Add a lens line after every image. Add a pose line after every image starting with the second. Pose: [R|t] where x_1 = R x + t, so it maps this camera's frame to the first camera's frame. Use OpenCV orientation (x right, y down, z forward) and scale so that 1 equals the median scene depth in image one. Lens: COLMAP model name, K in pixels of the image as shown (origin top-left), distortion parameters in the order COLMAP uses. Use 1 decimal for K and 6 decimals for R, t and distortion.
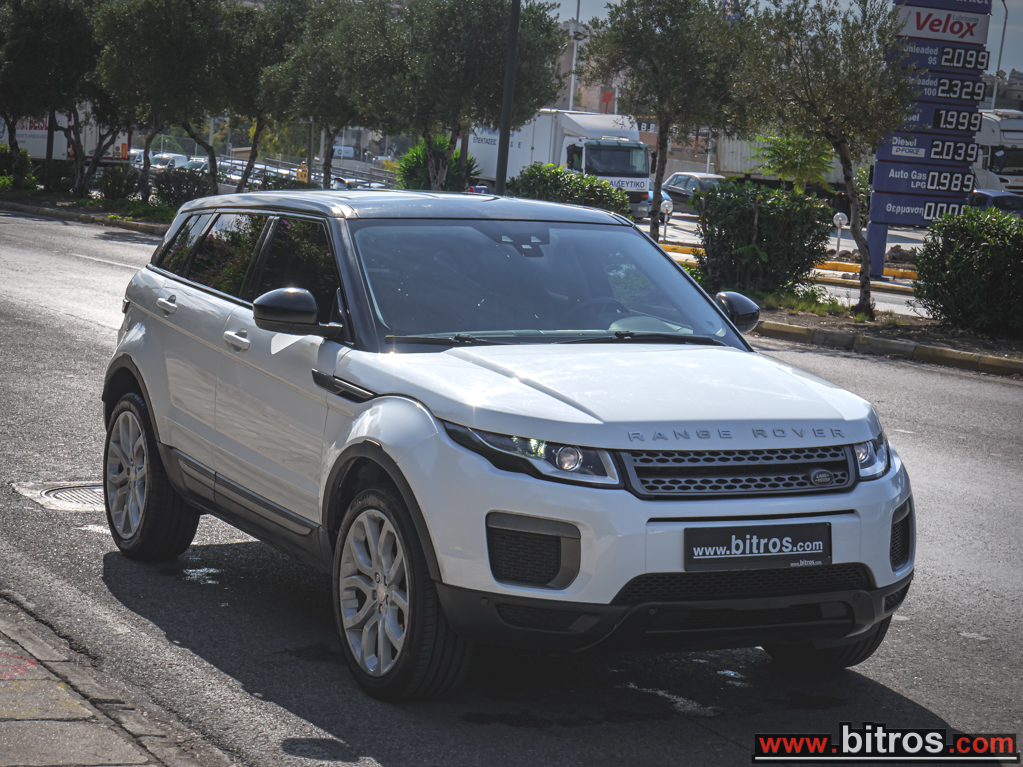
lens RADIAL K [[2439.3, 0, 527.8], [0, 2439.3, 321.3], [0, 0, 1]] dist [0.025436, 0.000000]
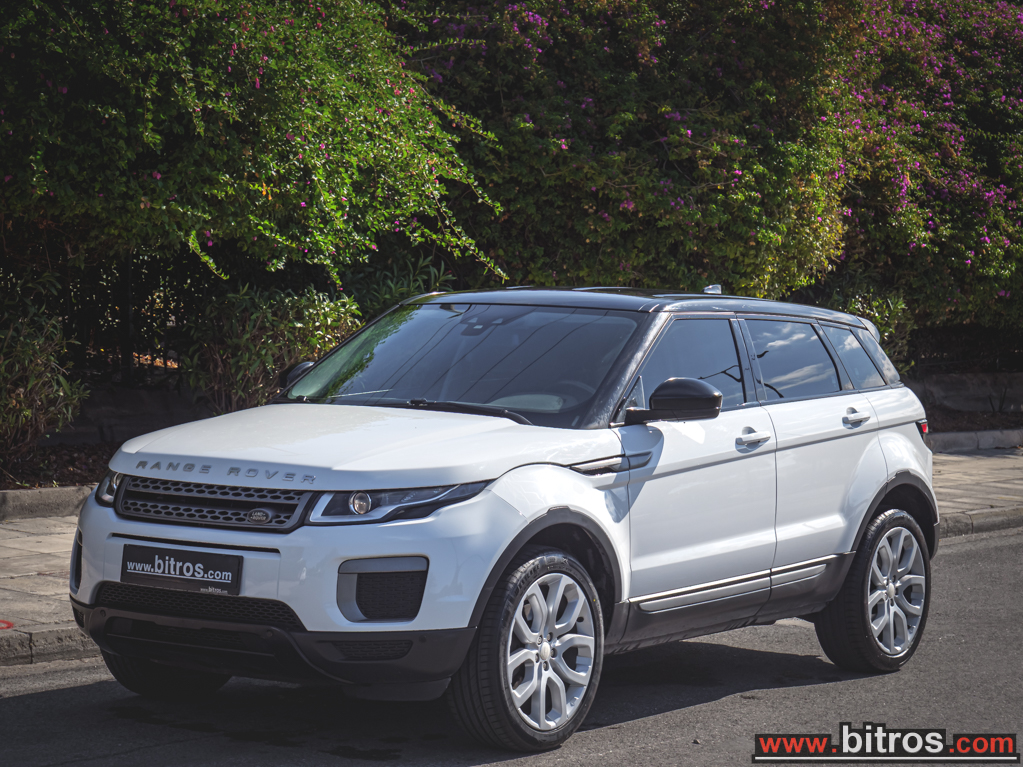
lens RADIAL K [[2600.6, 0, 510.3], [0, 2600.6, 384.7], [0, 0, 1]] dist [0.092851, 0.000000]
pose [[0.469055, -0.003069, -0.883164, 1.179724], [-0.078070, 0.995935, -0.044924, 0.050277], [0.879712, 0.090020, 0.466909, 0.571126]]
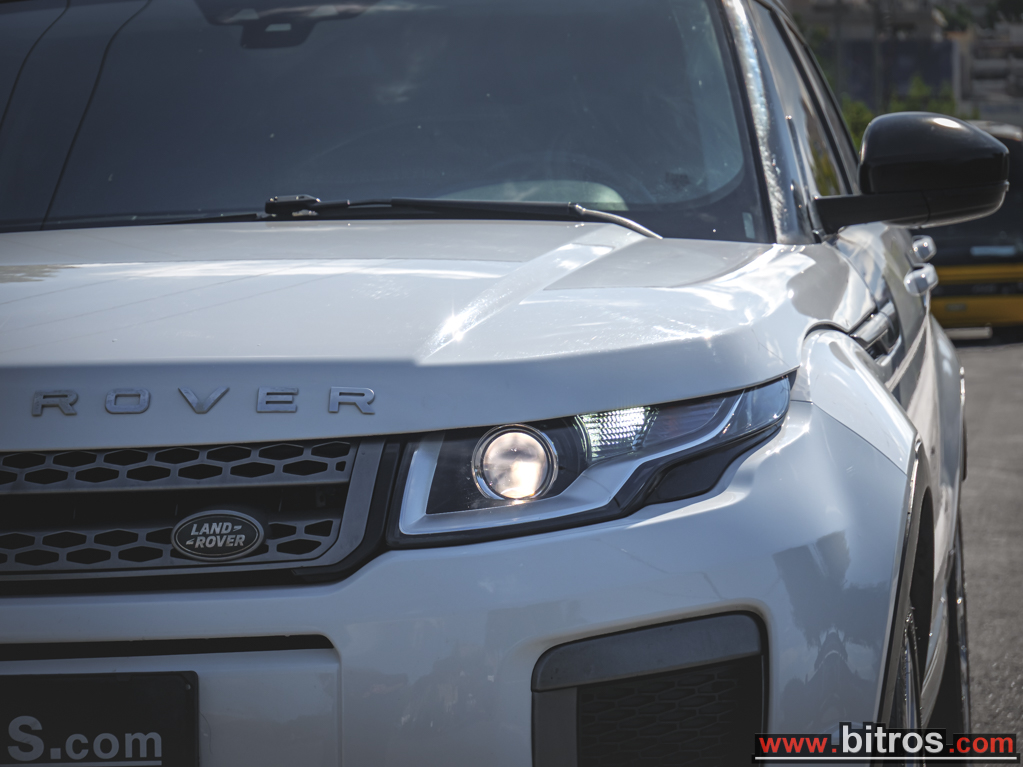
lens RADIAL K [[3546.7, 0, 509.6], [0, 3546.7, 384.8], [0, 0, 1]] dist [0.036710, 0.000000]
pose [[0.807583, -0.056126, -0.587077, 0.428622], [0.023983, 0.997763, -0.062398, 0.075227], [0.589266, 0.036312, 0.807123, 0.656235]]
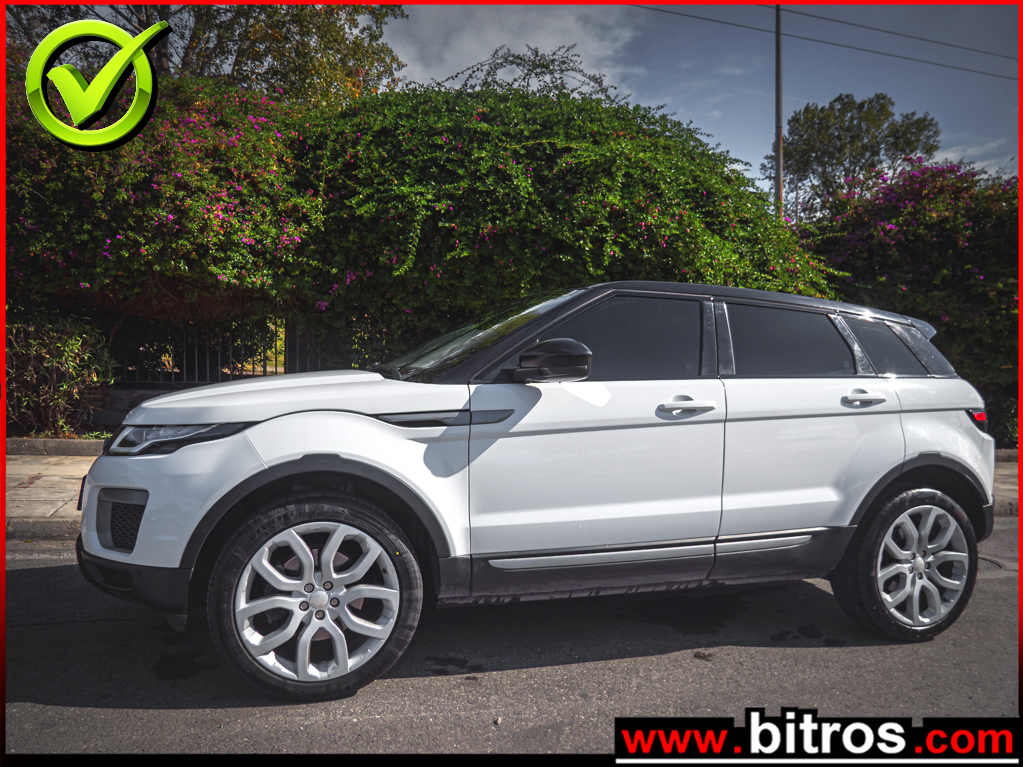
lens RADIAL K [[746.1, 0, 512.7], [0, 746.1, 383.1], [0, 0, 1]] dist [-0.054412, 0.029793]
pose [[-0.153991, -0.056480, -0.986457, 0.464108], [-0.124314, 0.991539, -0.037365, 0.021842], [0.980221, 0.116876, -0.159709, 1.272041]]
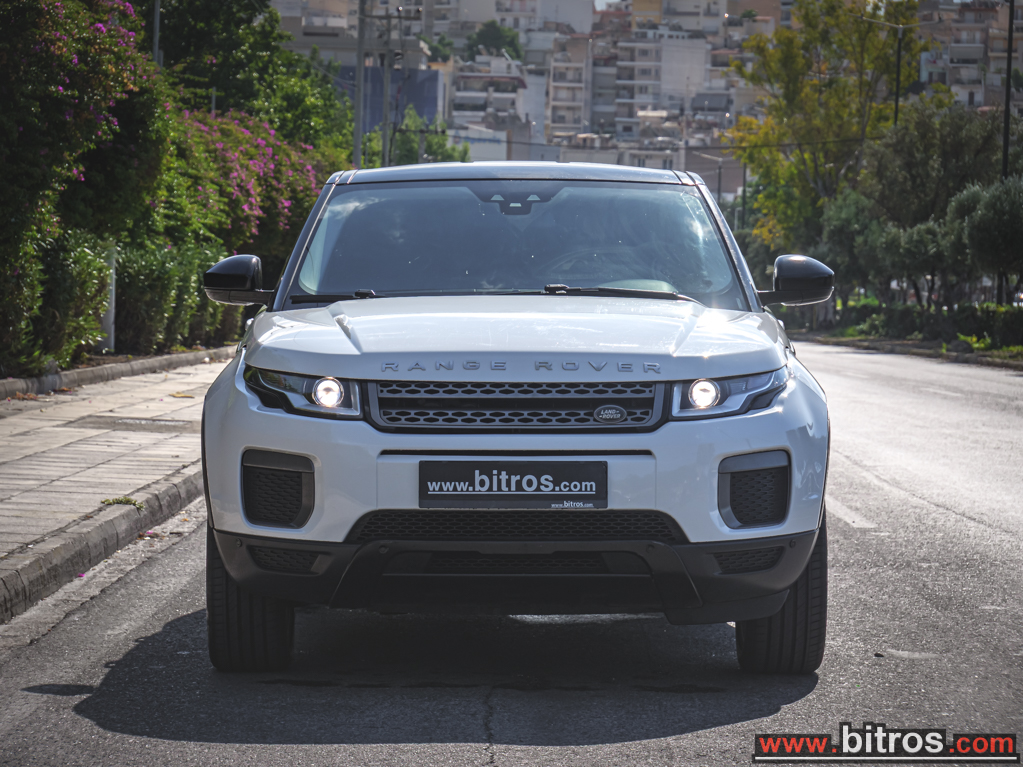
lens RADIAL K [[3546.7, 0, 513.6], [0, 3546.7, 383.1], [0, 0, 1]] dist [0.036710, 0.000000]
pose [[0.889303, -0.030173, -0.456321, 0.688929], [0.000358, 0.997867, -0.065283, 0.139017], [0.457318, 0.057893, 0.887417, -0.169019]]
